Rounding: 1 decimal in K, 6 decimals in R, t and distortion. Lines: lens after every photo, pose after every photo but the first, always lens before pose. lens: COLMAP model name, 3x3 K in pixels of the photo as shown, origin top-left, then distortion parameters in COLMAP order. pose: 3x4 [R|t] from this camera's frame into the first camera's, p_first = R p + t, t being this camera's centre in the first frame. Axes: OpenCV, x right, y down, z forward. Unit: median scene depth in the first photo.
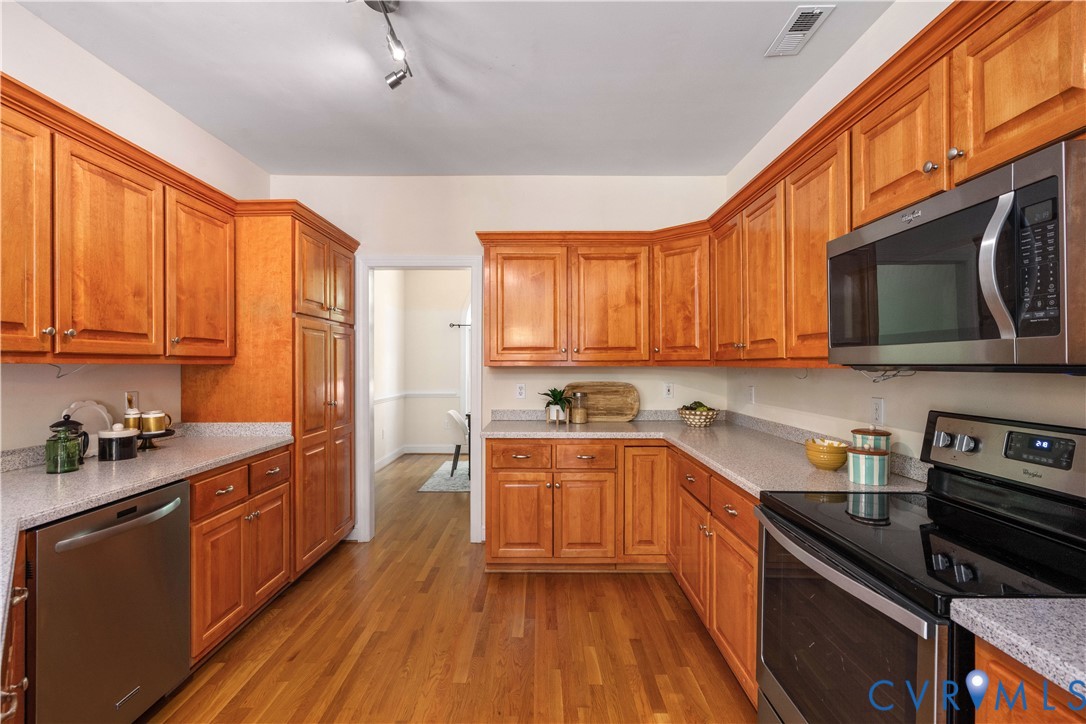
lens RADIAL K [[484.6, 0, 543.3], [0, 484.6, 364.9], [0, 0, 1]] dist [-0.004666, 0.002054]
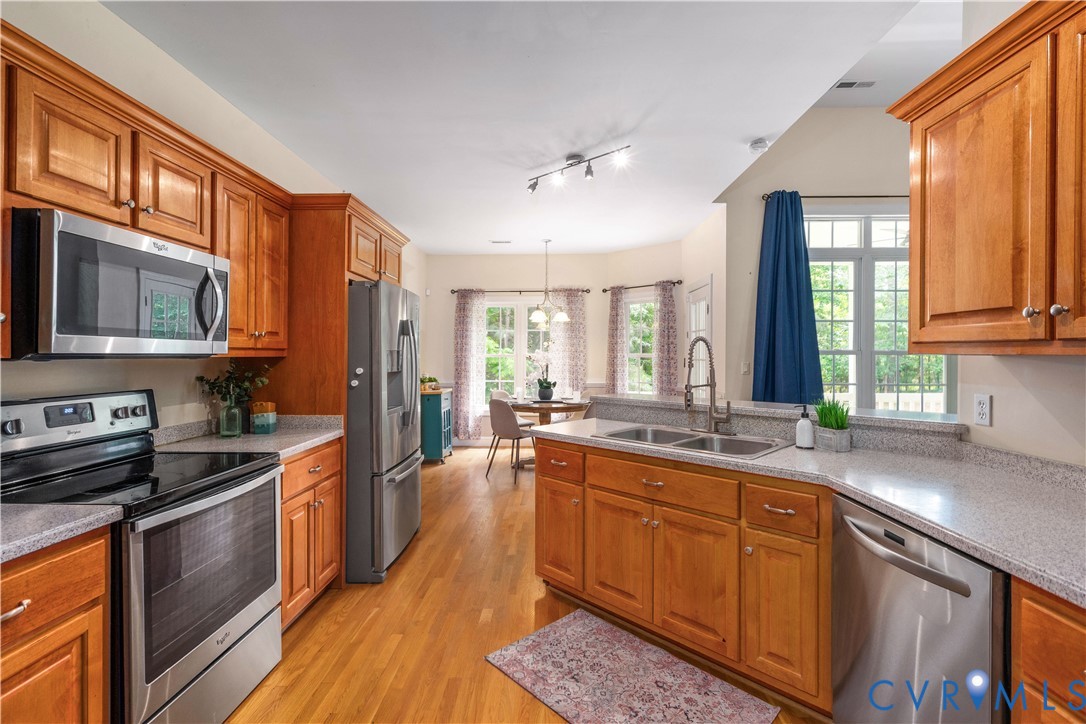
lens RADIAL K [[484.6, 0, 554.2], [0, 484.6, 356.0], [0, 0, 1]] dist [-0.004666, 0.002054]
pose [[-0.999875, -0.003082, 0.015485, -0.295884], [-0.003031, 0.999990, 0.003285, -0.001506], [-0.015495, 0.003238, -0.999875, 1.789194]]
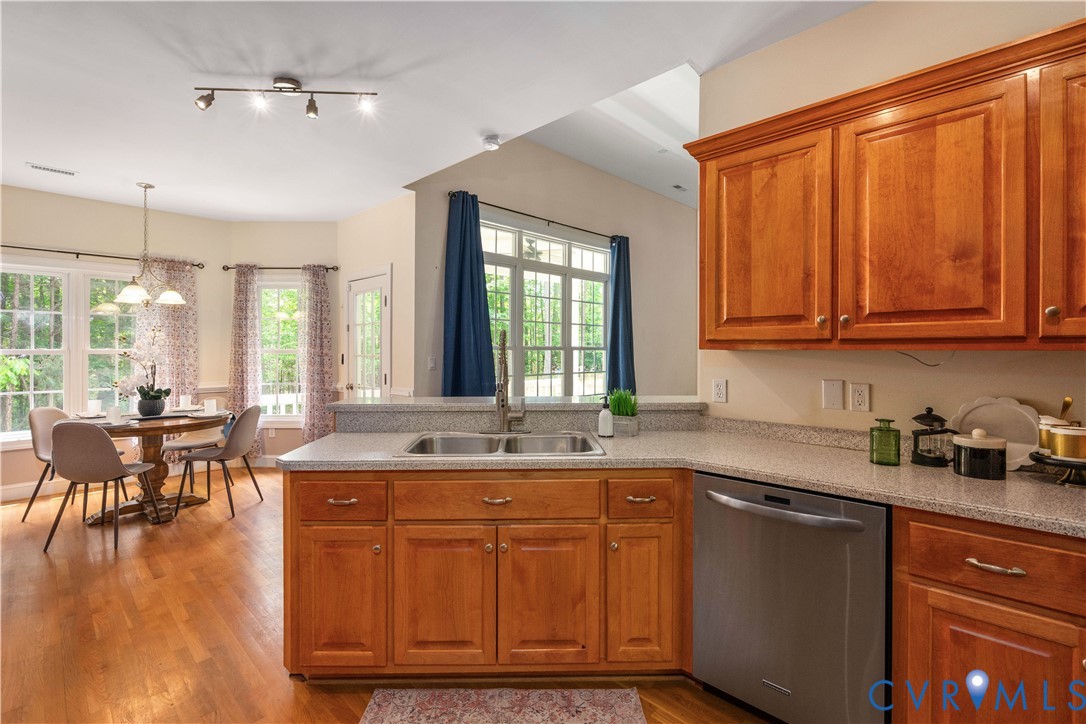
lens RADIAL K [[484.6, 0, 519.8], [0, 484.6, 353.3], [0, 0, 1]] dist [-0.004666, 0.002054]
pose [[-0.710024, 0.001535, -0.704176, 0.206858], [-0.002156, 0.999988, 0.004354, 0.001459], [0.704174, 0.004610, -0.710013, 1.305728]]
